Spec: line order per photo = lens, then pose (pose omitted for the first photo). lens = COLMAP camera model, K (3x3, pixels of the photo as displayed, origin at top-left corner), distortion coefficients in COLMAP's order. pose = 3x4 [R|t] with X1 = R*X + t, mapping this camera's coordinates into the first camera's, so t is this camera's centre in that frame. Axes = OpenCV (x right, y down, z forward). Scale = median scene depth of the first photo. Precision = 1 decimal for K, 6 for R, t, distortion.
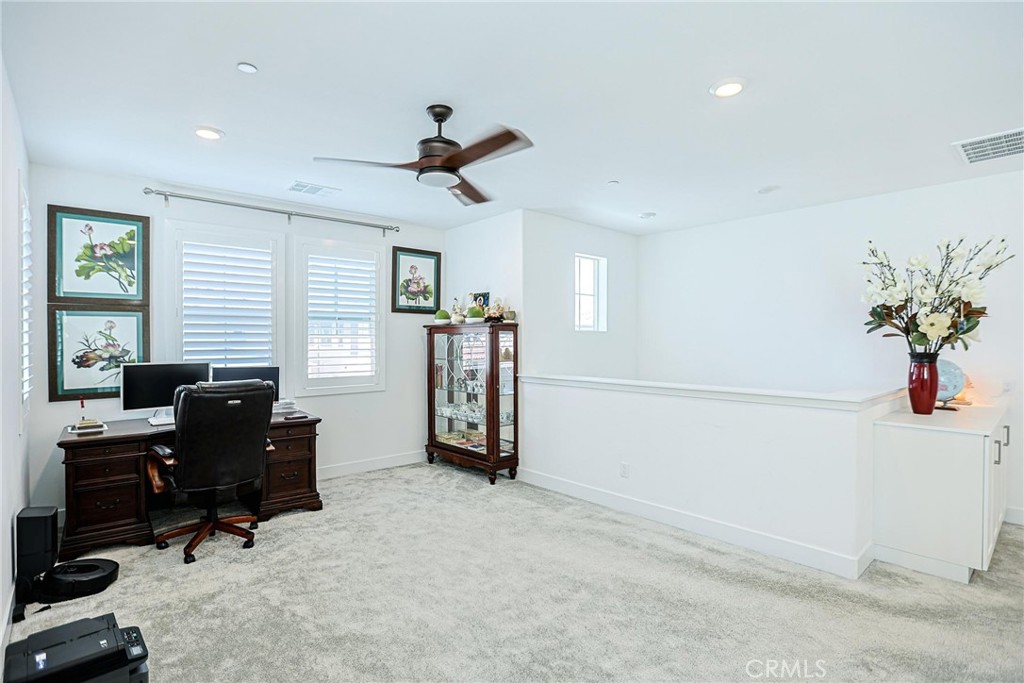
lens RADIAL K [[499.8, 0, 516.0], [0, 499.8, 344.1], [0, 0, 1]] dist [-0.004747, -0.000527]
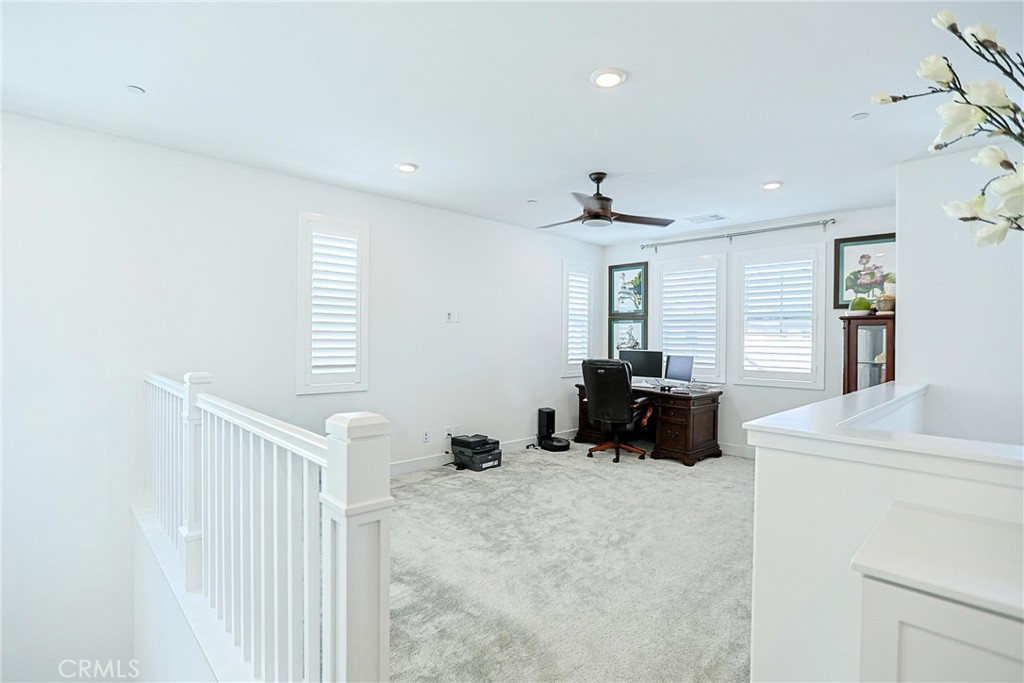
lens RADIAL K [[499.8, 0, 516.6], [0, 499.8, 339.6], [0, 0, 1]] dist [-0.004747, -0.000527]
pose [[0.087510, 0.001521, -0.996162, 0.872887], [-0.025245, 0.999681, -0.000691, 0.013925], [0.995844, 0.025209, 0.087520, 0.434504]]
